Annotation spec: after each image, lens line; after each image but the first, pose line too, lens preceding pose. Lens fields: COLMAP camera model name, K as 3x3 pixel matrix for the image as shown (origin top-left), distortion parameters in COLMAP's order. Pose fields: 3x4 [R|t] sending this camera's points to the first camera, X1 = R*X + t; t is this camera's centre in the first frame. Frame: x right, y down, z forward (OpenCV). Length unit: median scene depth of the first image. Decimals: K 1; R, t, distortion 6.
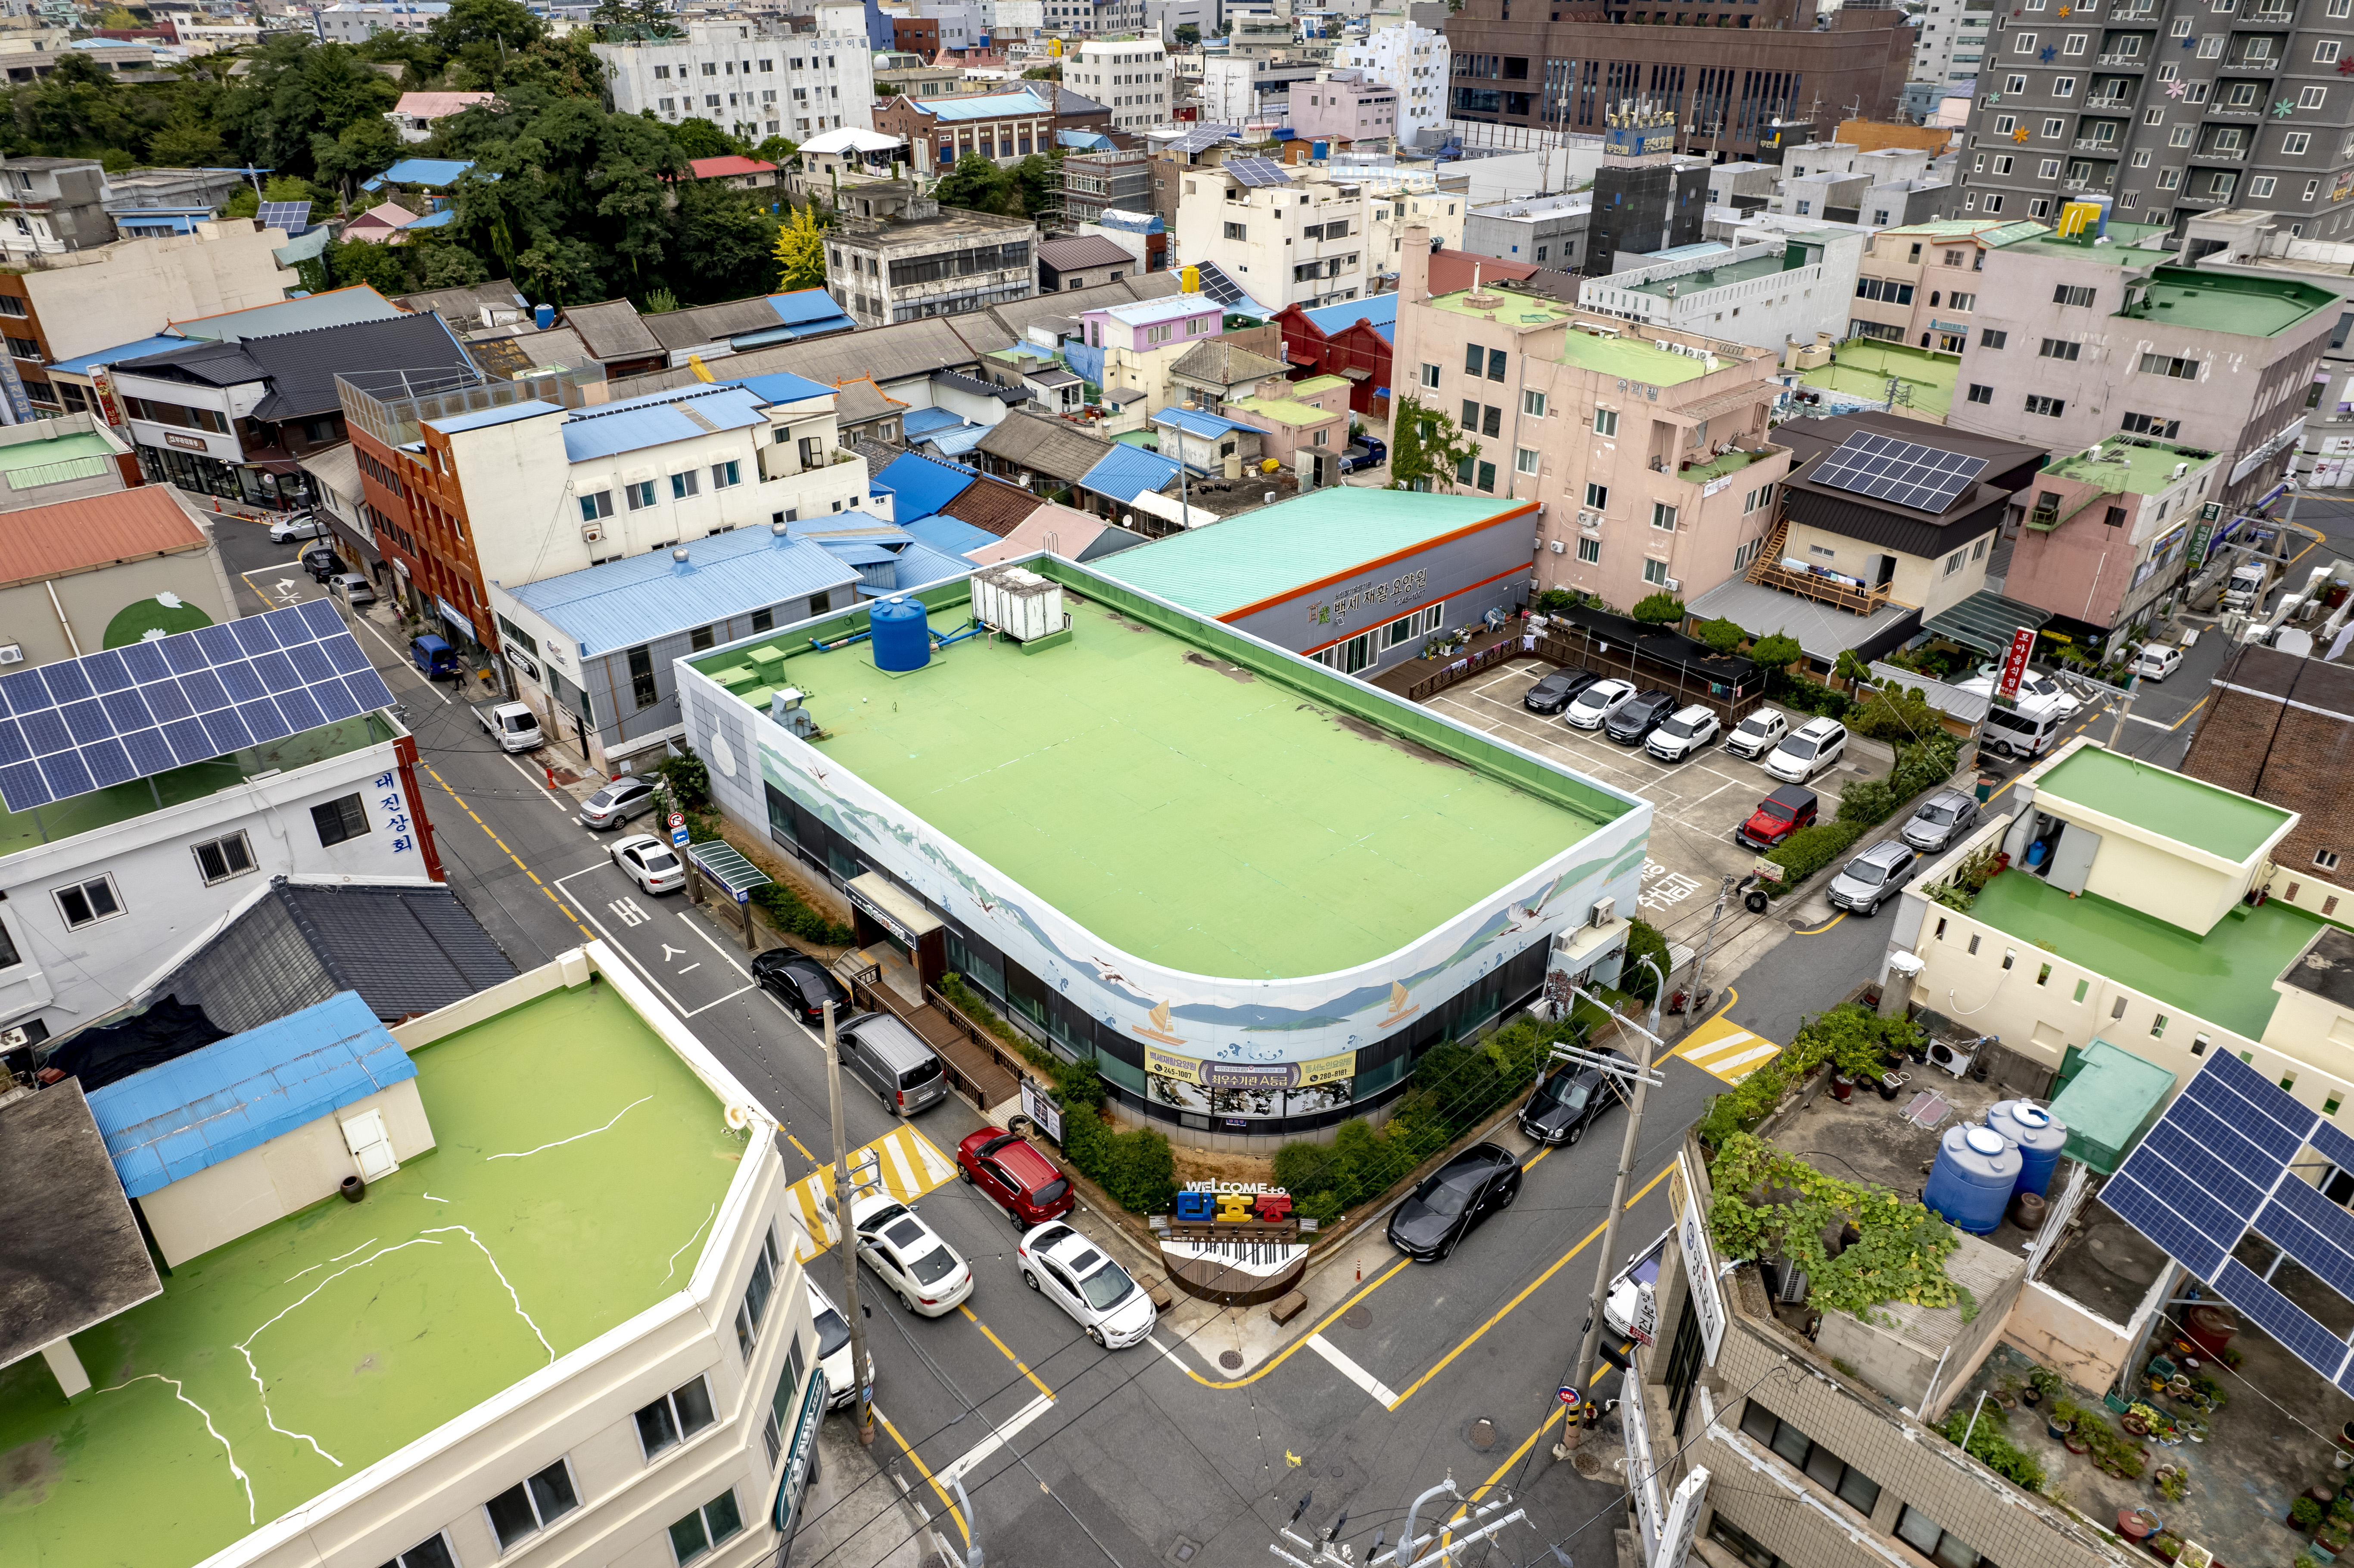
lens RADIAL K [[1497.2, 0, 1177.6], [0, 1497.2, 788.2], [0, 0, 1]] dist [-0.009781, 0.000836]
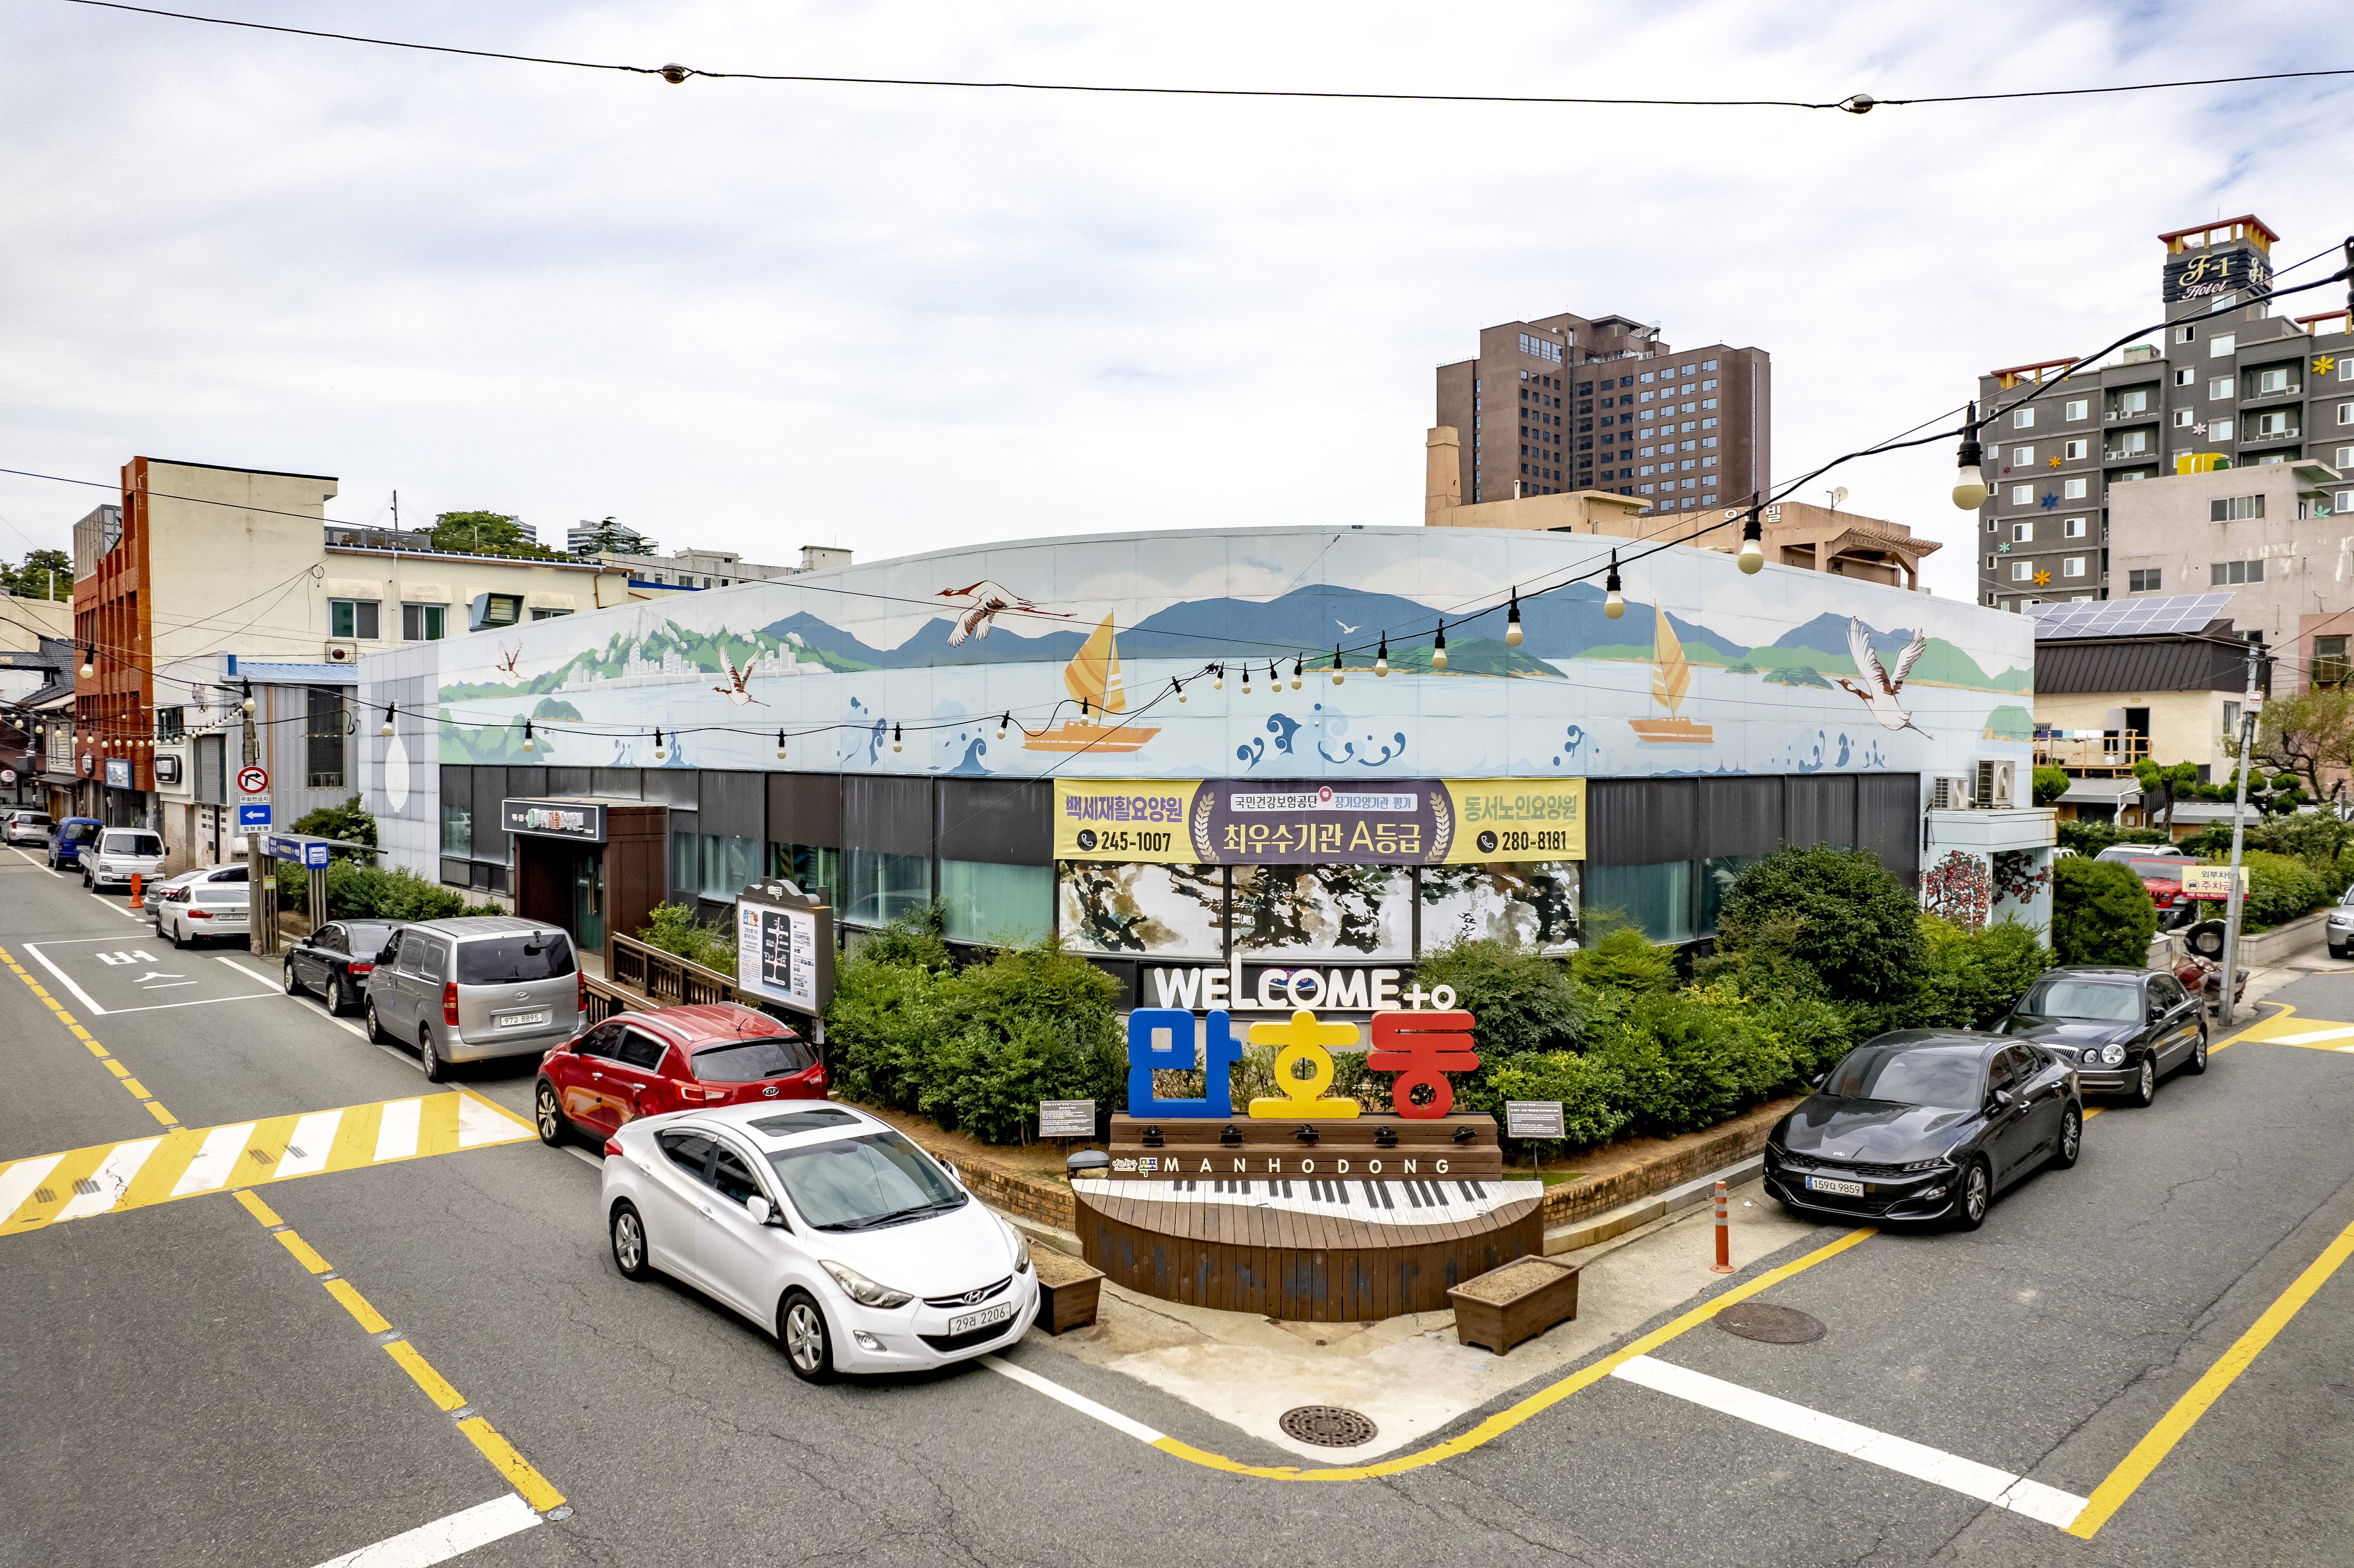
lens RADIAL K [[1497.2, 0, 1173.3], [0, 1497.2, 785.8], [0, 0, 1]] dist [-0.009781, 0.000836]
pose [[0.999985, -0.000482, 0.005417, 0.007648], [0.002906, 0.889246, -0.457419, 0.360259], [-0.004596, 0.457428, 0.889235, 0.652386]]
